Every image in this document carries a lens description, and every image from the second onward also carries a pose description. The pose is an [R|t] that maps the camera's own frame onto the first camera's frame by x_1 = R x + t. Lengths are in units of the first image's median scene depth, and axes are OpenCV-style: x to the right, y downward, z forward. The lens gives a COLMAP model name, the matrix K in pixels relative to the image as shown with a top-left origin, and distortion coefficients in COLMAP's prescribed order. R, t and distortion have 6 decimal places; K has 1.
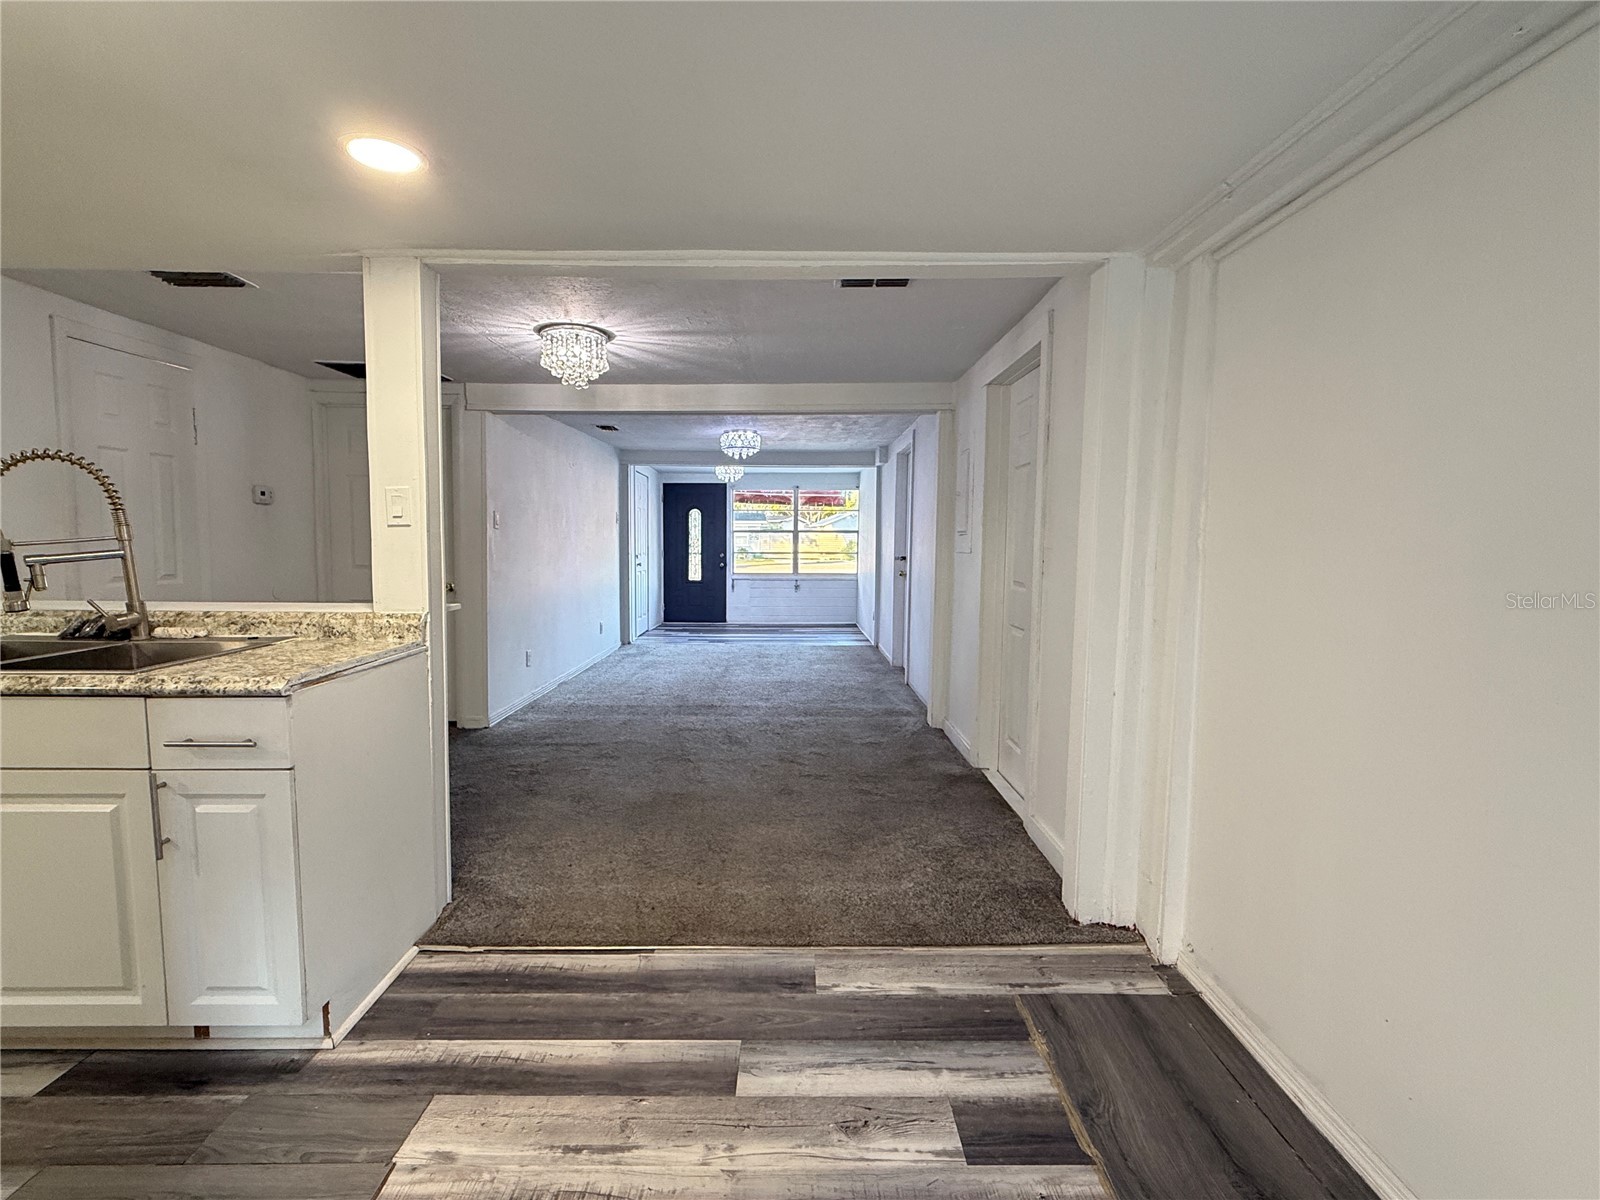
lens RADIAL K [[737.8, 0, 802.0], [0, 737.8, 602.4], [0, 0, 1]] dist [-0.000254, 0.000831]
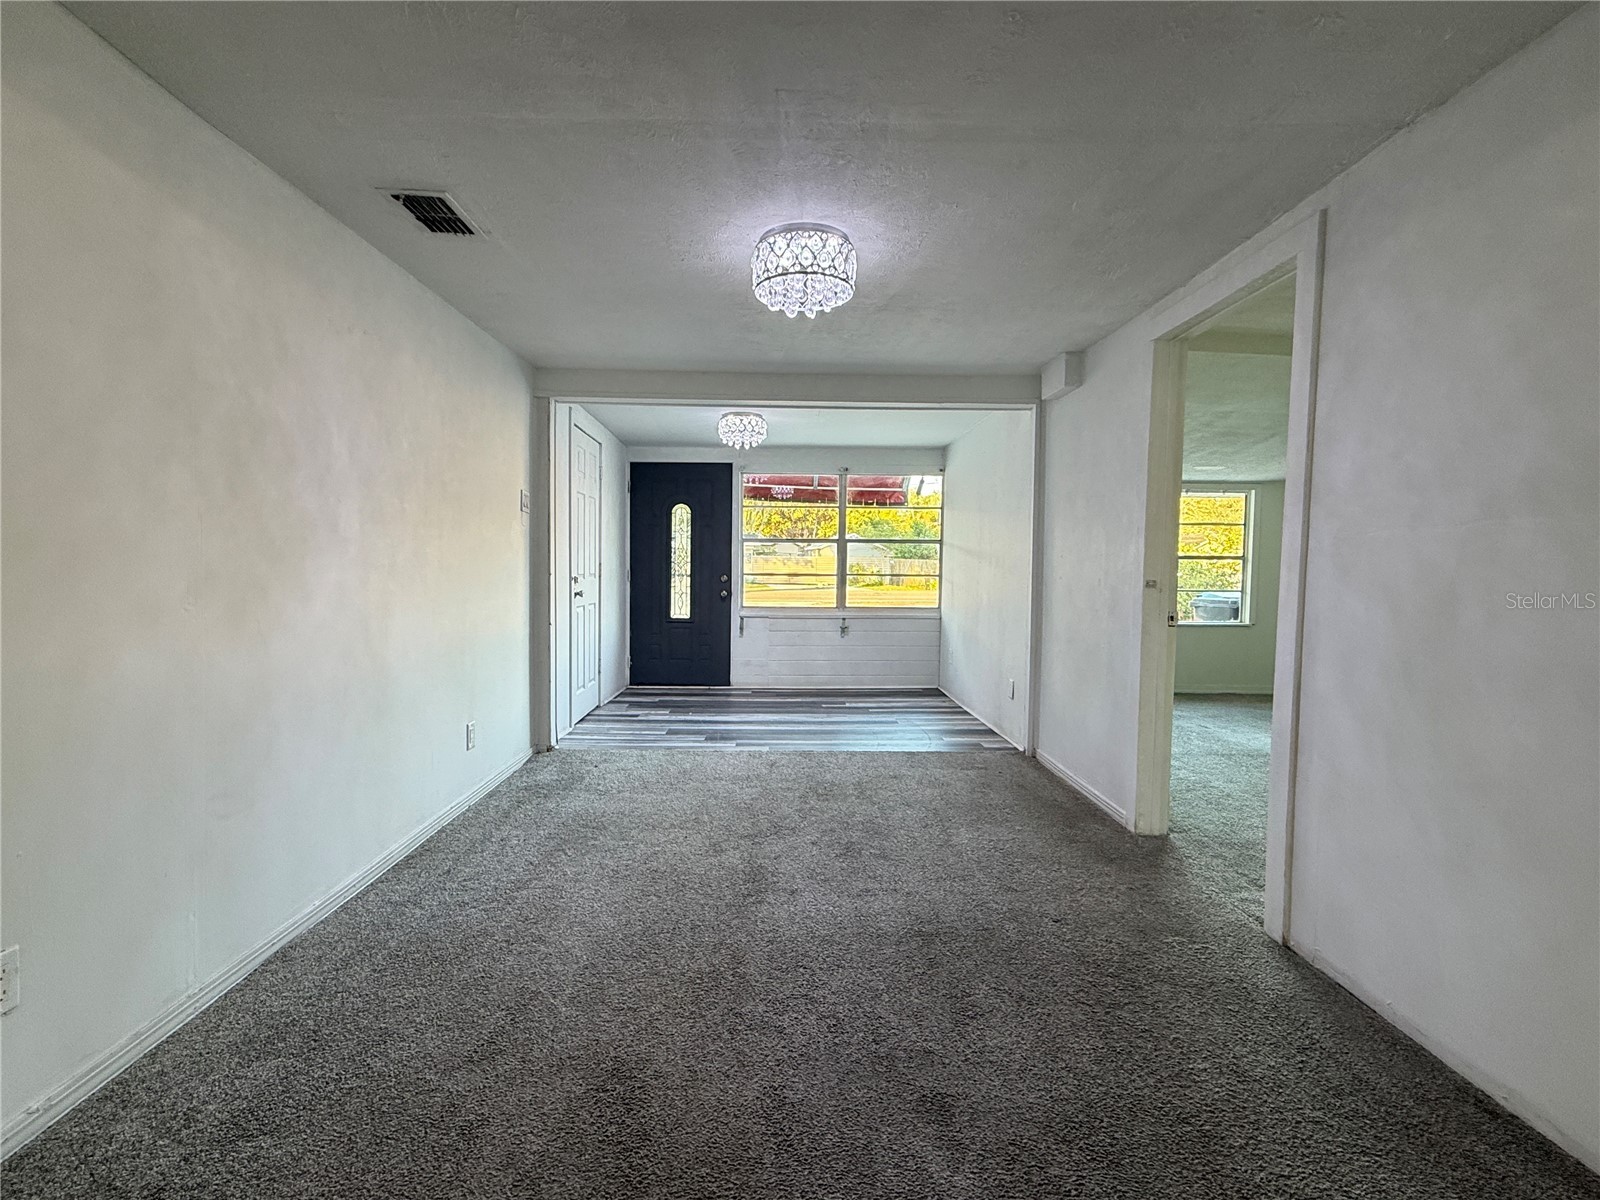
lens RADIAL K [[737.8, 0, 802.0], [0, 737.8, 602.4], [0, 0, 1]] dist [-0.000254, 0.000831]
pose [[0.999835, 0.002370, 0.017993, -0.054248], [-0.001765, 0.999434, -0.033583, -0.022839], [-0.018062, 0.033546, 0.999274, 0.377671]]
